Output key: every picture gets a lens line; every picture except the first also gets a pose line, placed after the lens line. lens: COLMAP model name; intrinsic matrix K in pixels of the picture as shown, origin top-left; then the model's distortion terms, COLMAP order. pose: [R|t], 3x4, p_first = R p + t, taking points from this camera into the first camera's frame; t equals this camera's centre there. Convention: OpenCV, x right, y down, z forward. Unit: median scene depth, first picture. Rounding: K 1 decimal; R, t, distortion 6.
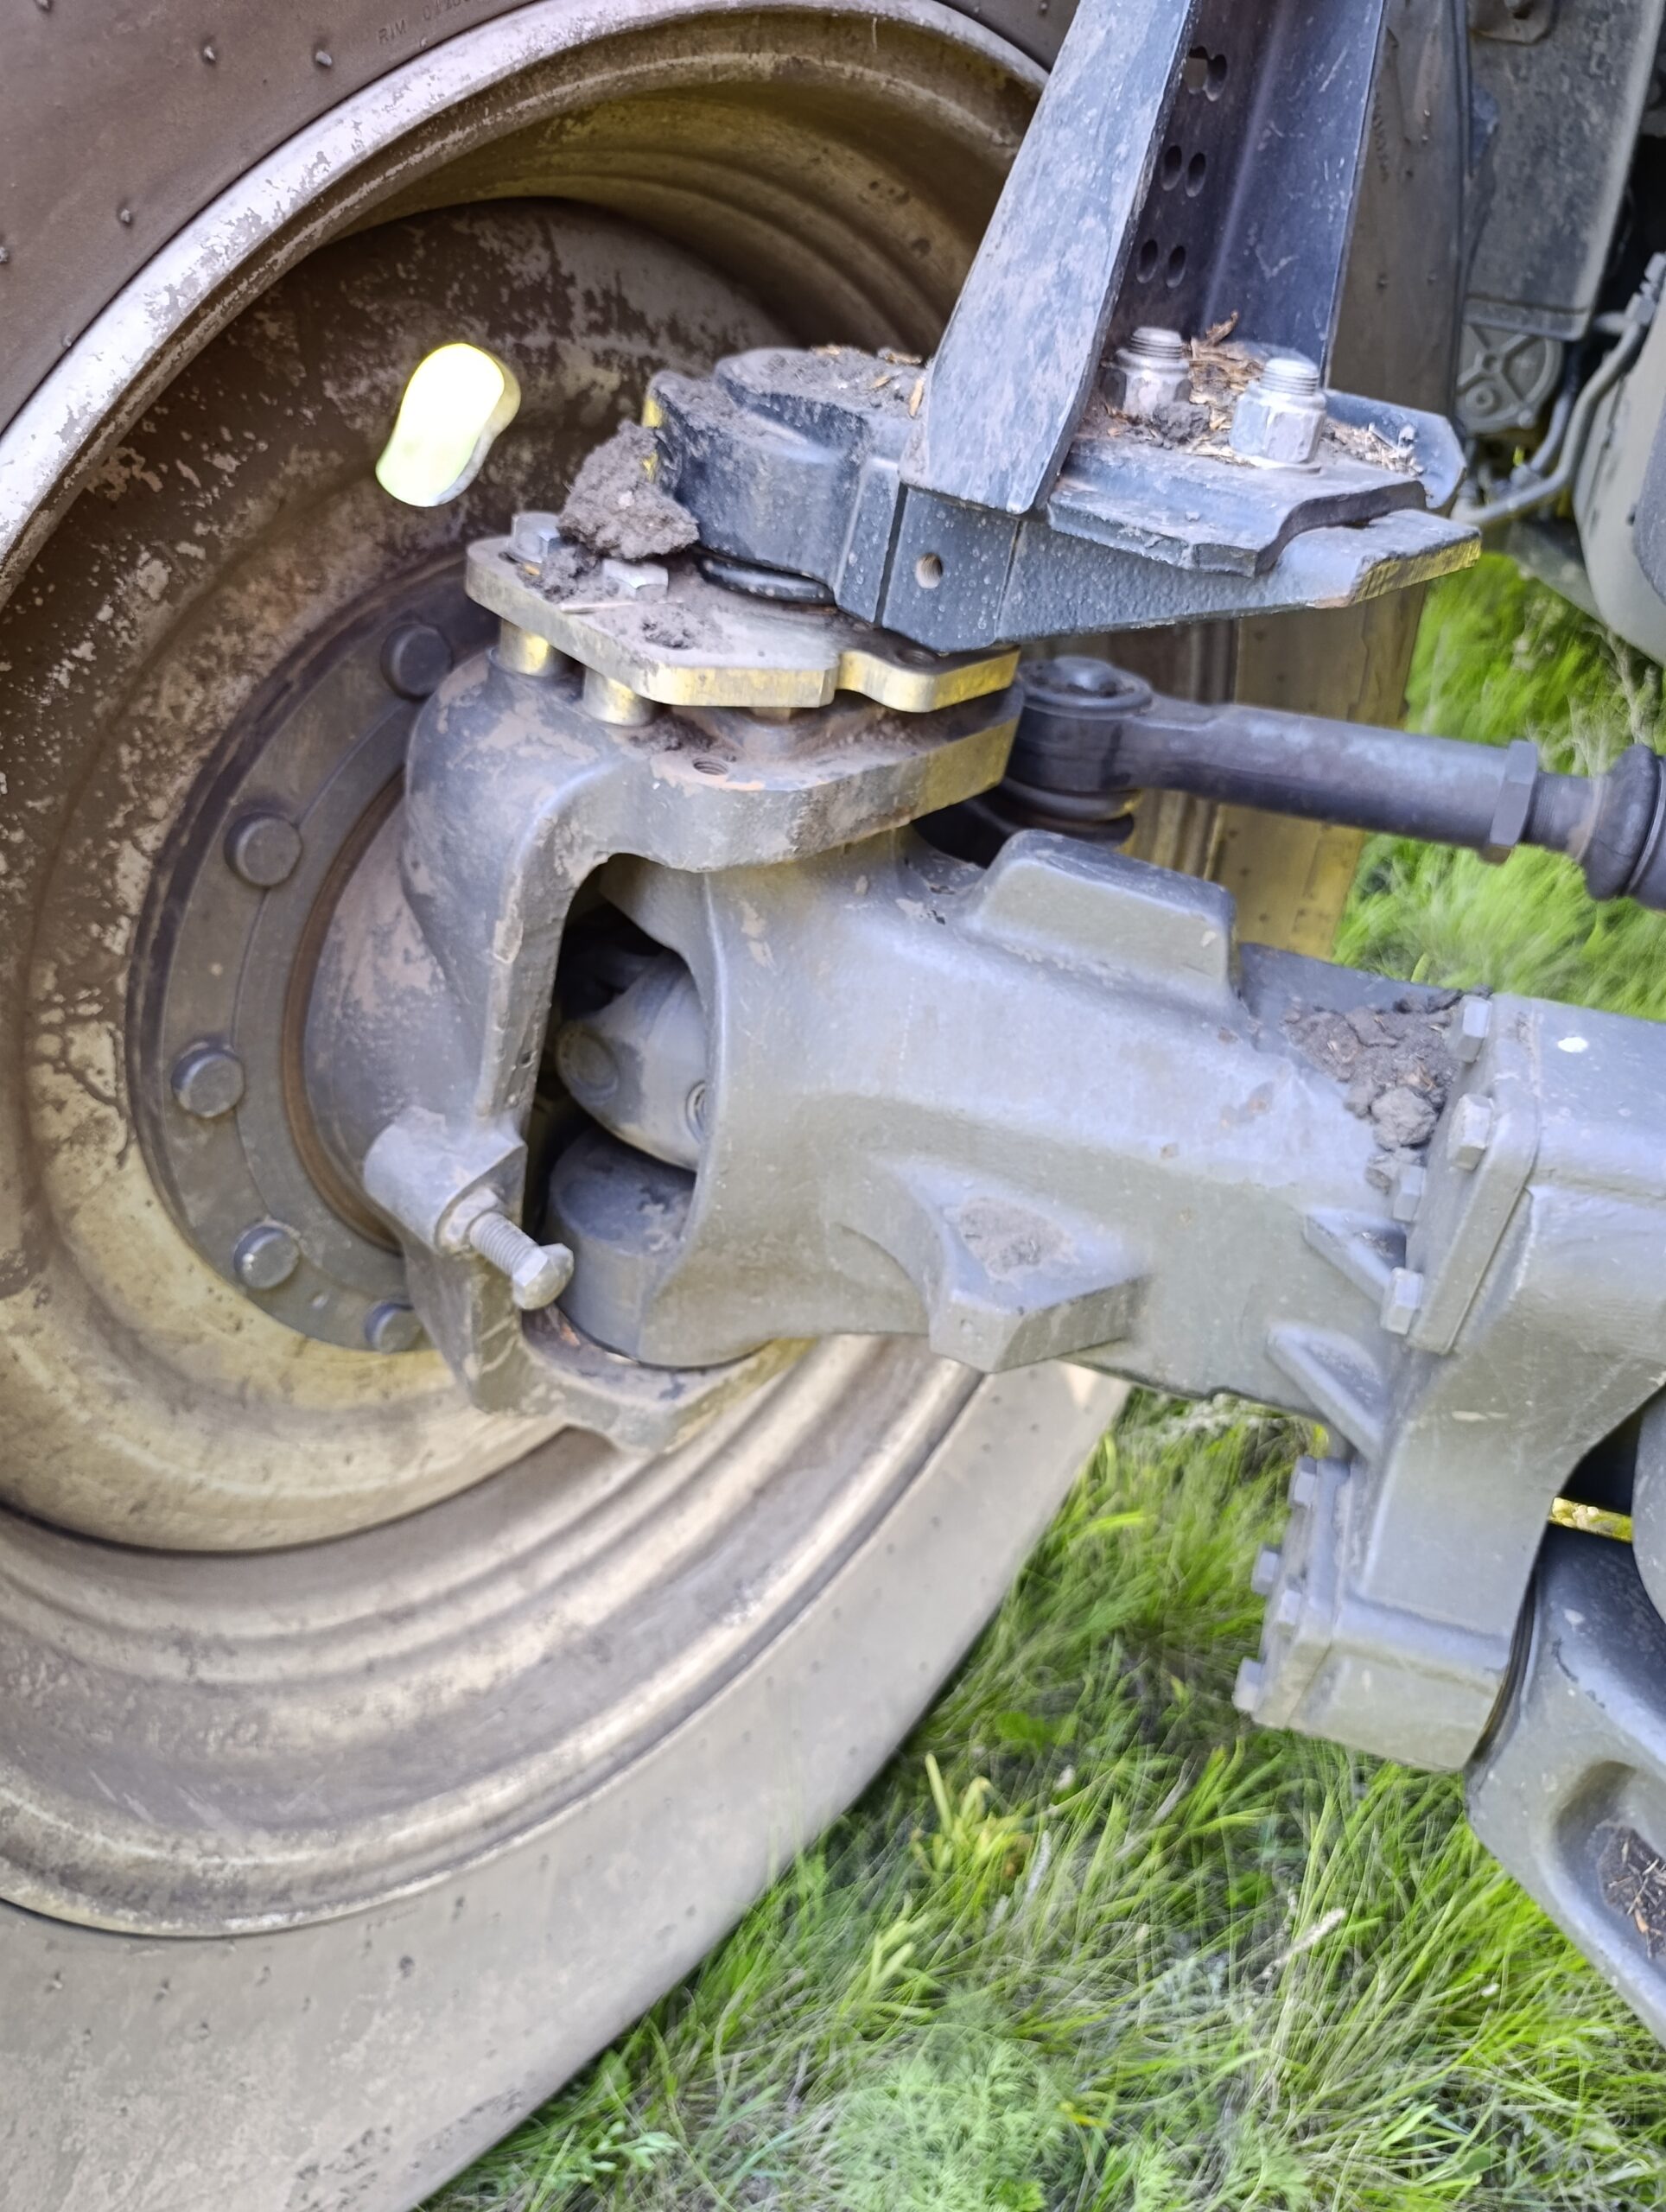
lens RADIAL K [[1549.1, 0, 833.0], [0, 1549.1, 1106.0], [0, 0, 1]] dist [0.035501, -0.069774]
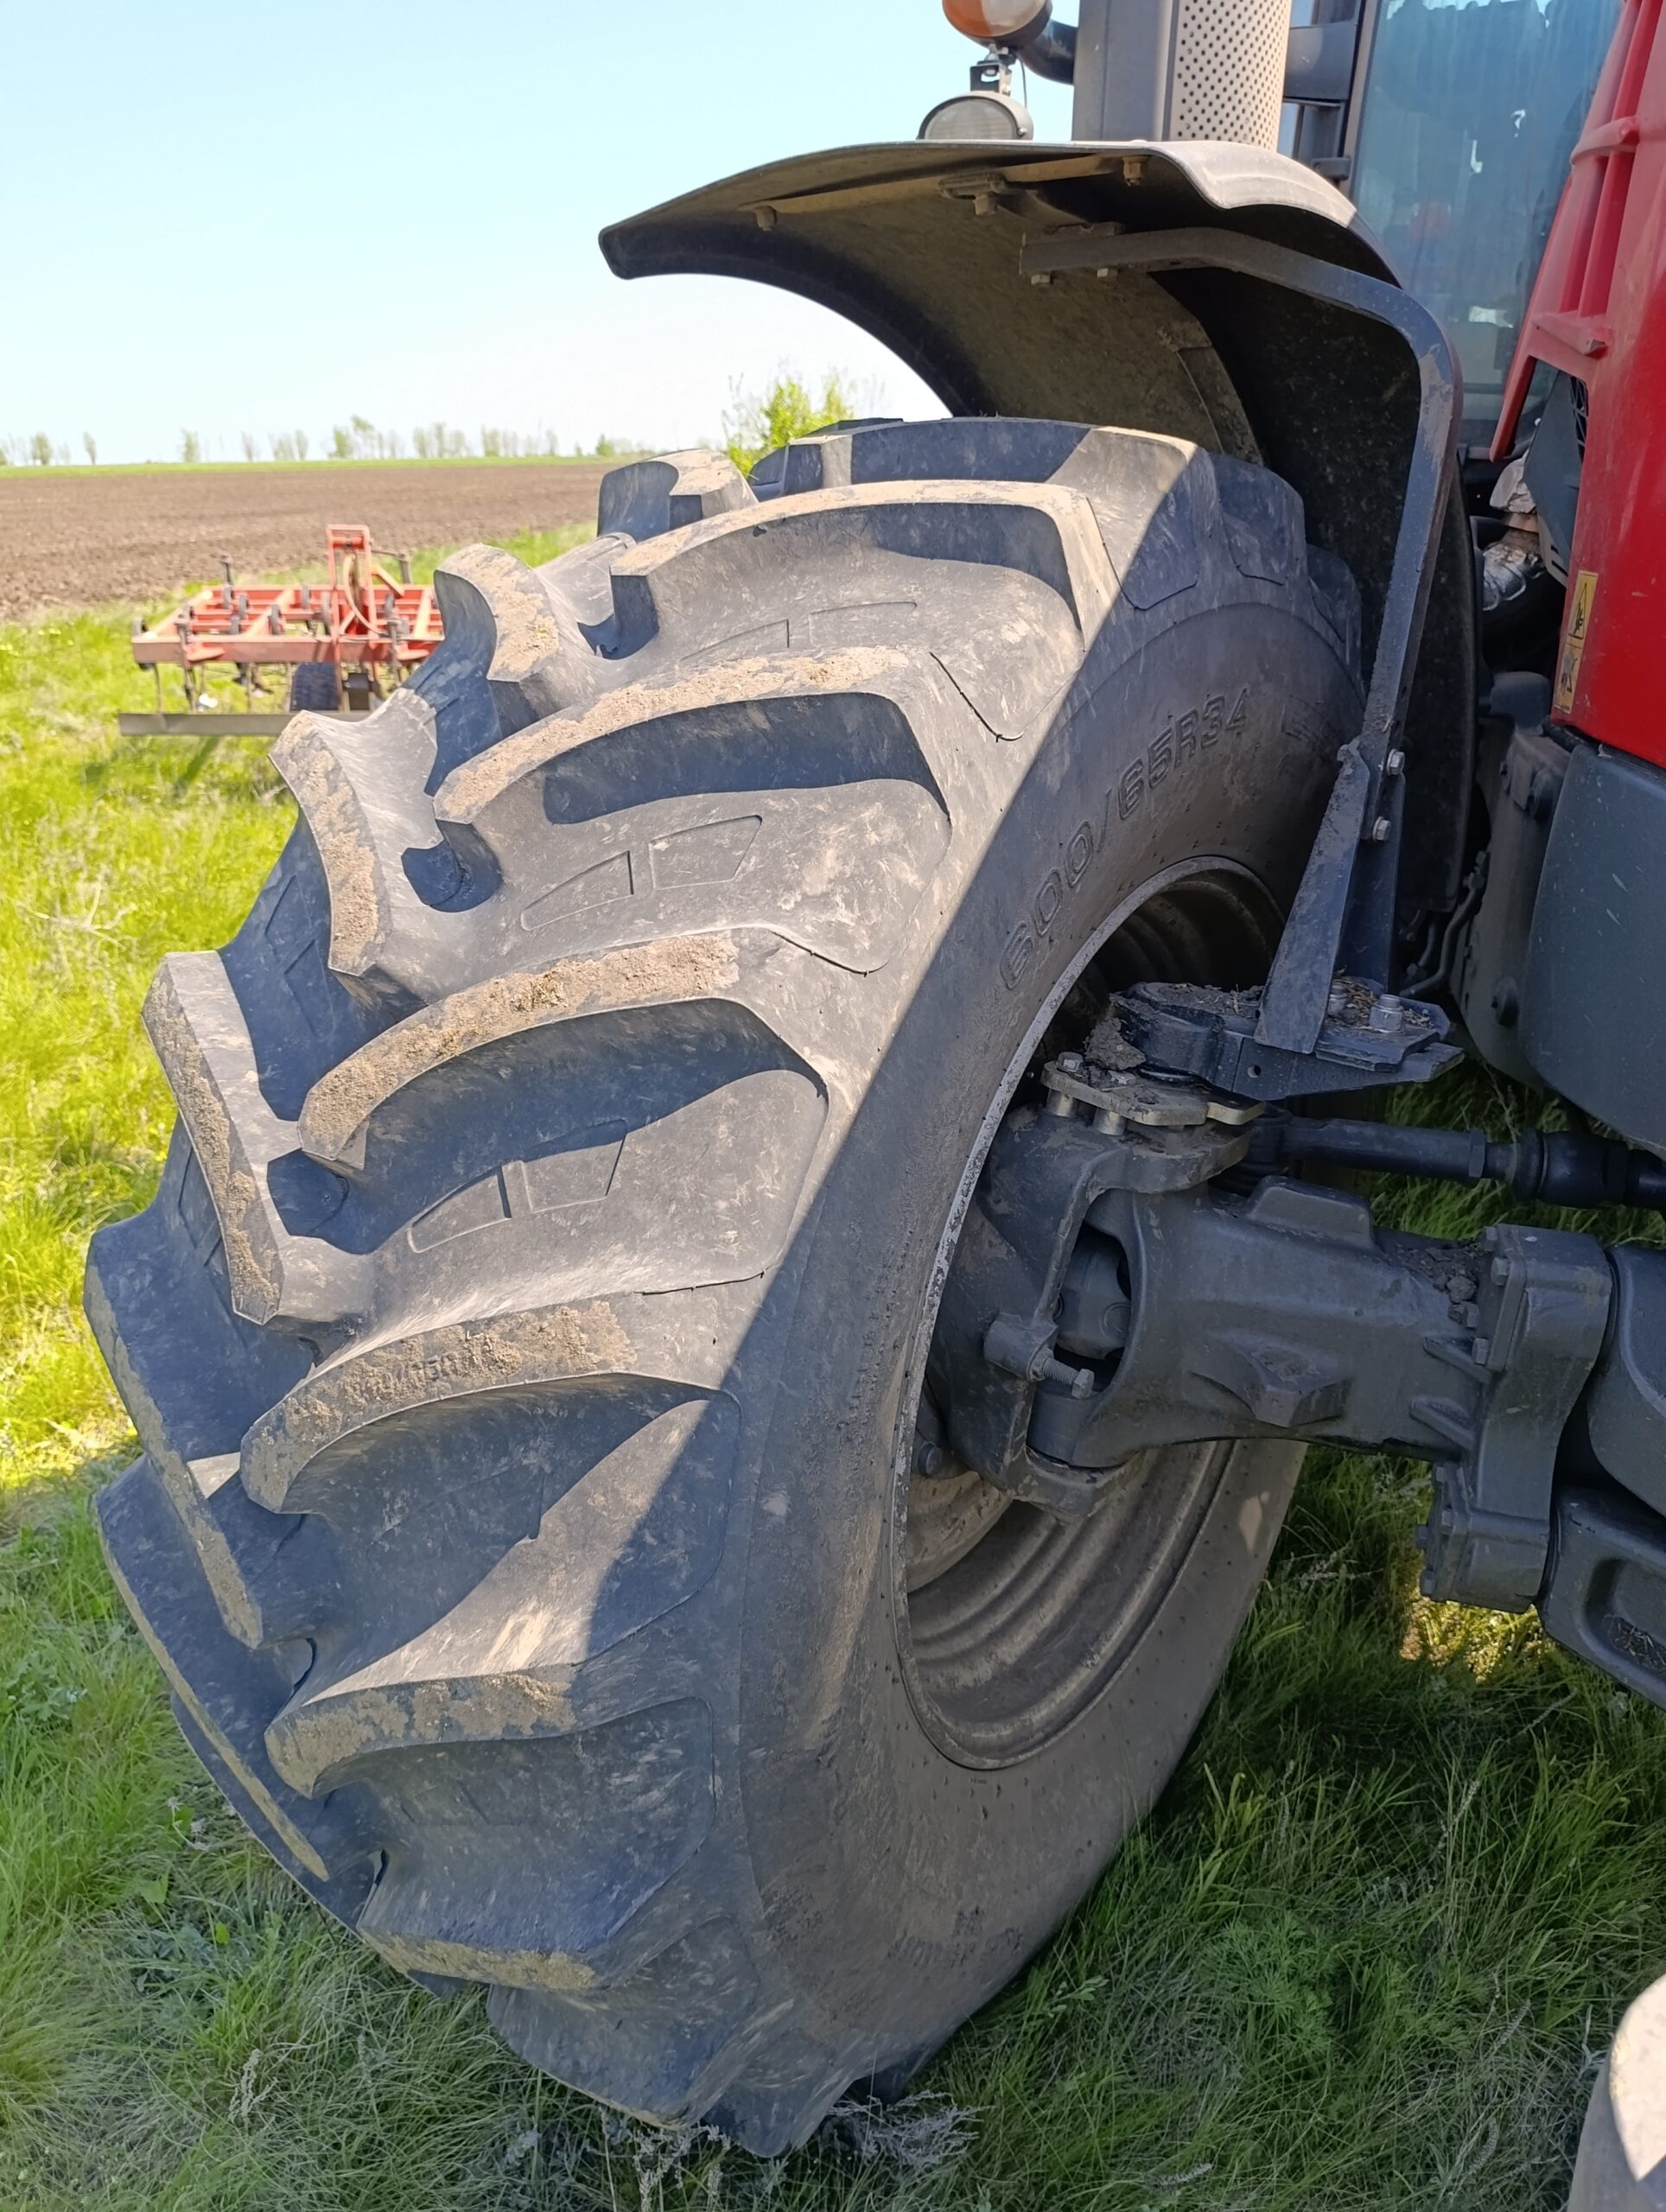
lens RADIAL K [[1525.5, 0, 833.0], [0, 1525.5, 1106.0], [0, 0, 1]] dist [0.040895, -0.061852]
pose [[0.997421, -0.040168, 0.059482, -0.638954], [0.054728, 0.961806, -0.268206, 0.285855], [-0.046437, 0.270770, 0.961523, -1.128314]]
